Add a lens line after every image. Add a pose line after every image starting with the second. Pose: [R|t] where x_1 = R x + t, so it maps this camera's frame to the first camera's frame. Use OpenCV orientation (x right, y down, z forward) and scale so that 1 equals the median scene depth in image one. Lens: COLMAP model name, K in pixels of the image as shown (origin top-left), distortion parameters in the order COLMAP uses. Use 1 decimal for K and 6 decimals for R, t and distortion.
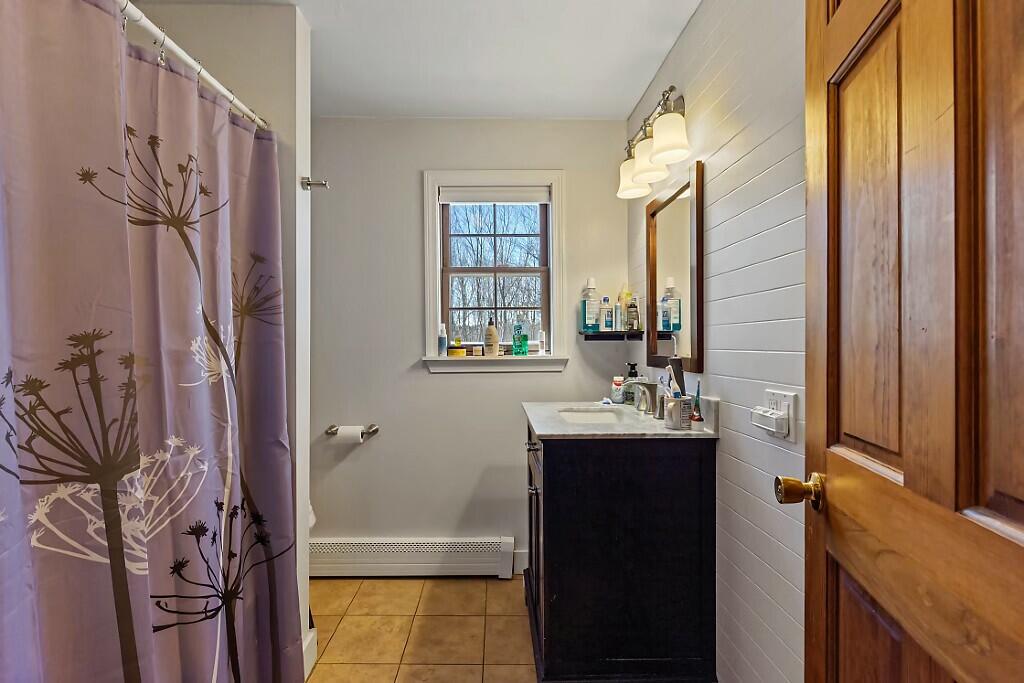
lens RADIAL K [[472.6, 0, 496.3], [0, 472.6, 347.1], [0, 0, 1]] dist [-0.002137, -0.002811]
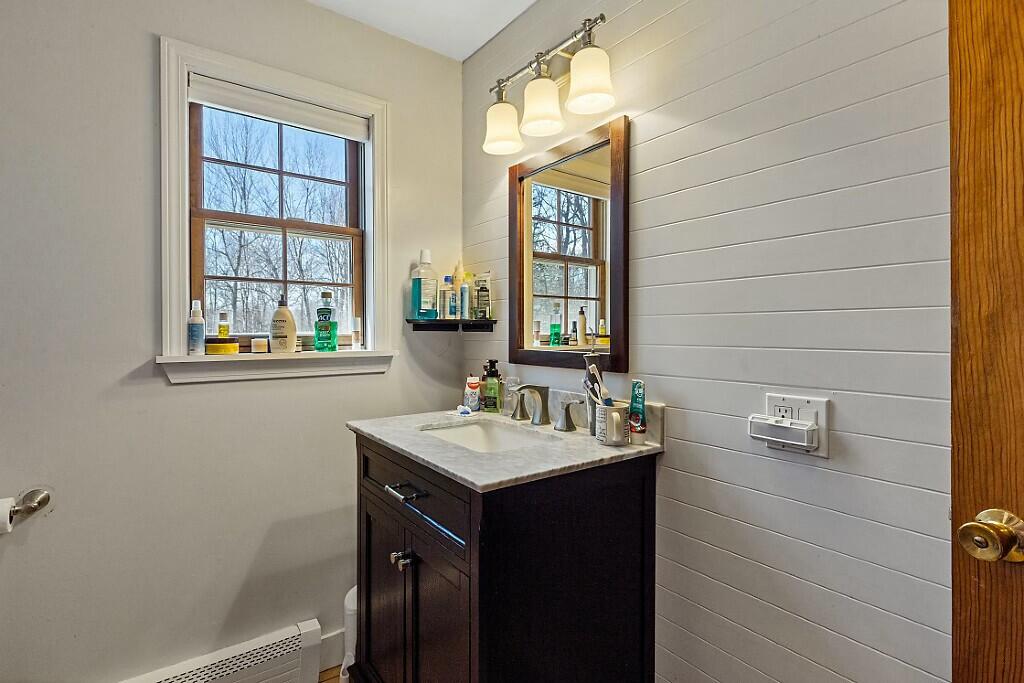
lens RADIAL K [[472.6, 0, 475.9], [0, 472.6, 332.3], [0, 0, 1]] dist [-0.002137, -0.002811]
pose [[0.816924, 0.005267, 0.576722, -0.190354], [-0.002155, 0.999979, -0.006080, -0.007737], [-0.576742, 0.003724, 0.816918, 0.347234]]
